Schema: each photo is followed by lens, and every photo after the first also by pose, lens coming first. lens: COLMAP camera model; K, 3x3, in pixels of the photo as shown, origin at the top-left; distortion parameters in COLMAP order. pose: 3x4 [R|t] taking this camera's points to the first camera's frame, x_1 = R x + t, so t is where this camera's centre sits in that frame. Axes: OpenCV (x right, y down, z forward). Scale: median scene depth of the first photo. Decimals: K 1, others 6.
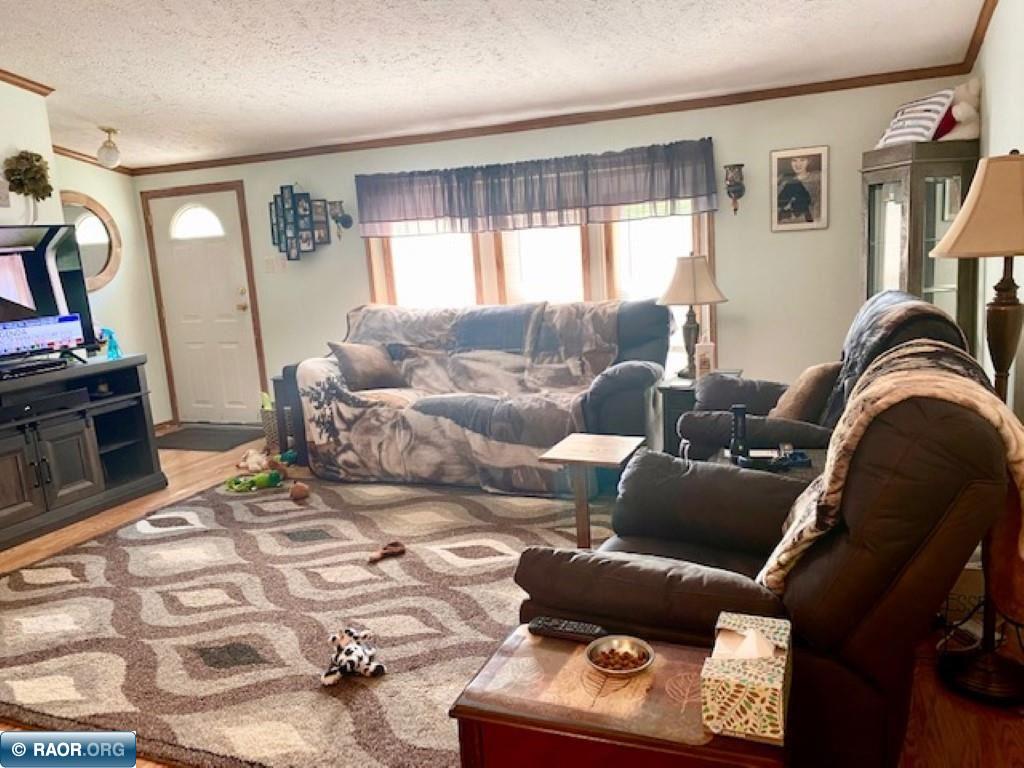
lens RADIAL K [[787.0, 0, 507.4], [0, 787.0, 386.0], [0, 0, 1]] dist [0.035039, -0.035989]
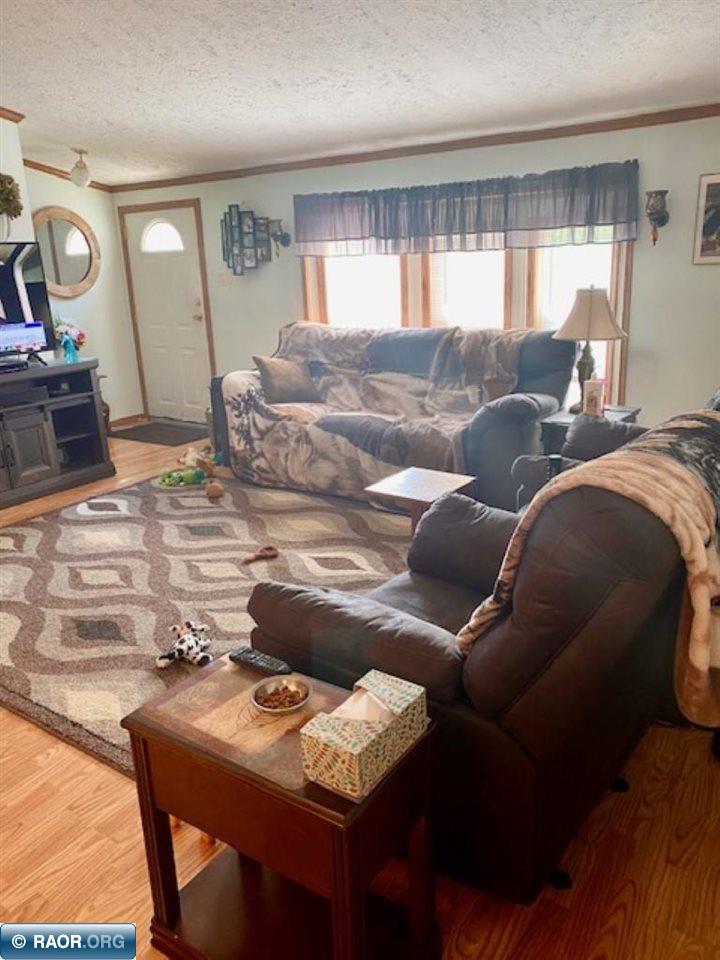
lens RADIAL K [[737.8, 0, 360.7], [0, 737.8, 480.4], [0, 0, 1]] dist [0.035039, -0.035989]
pose [[0.974683, 0.088057, -0.205522, 0.152704], [-0.061002, 0.989040, 0.134460, -0.034648], [0.215110, -0.118519, 0.969372, 0.021563]]
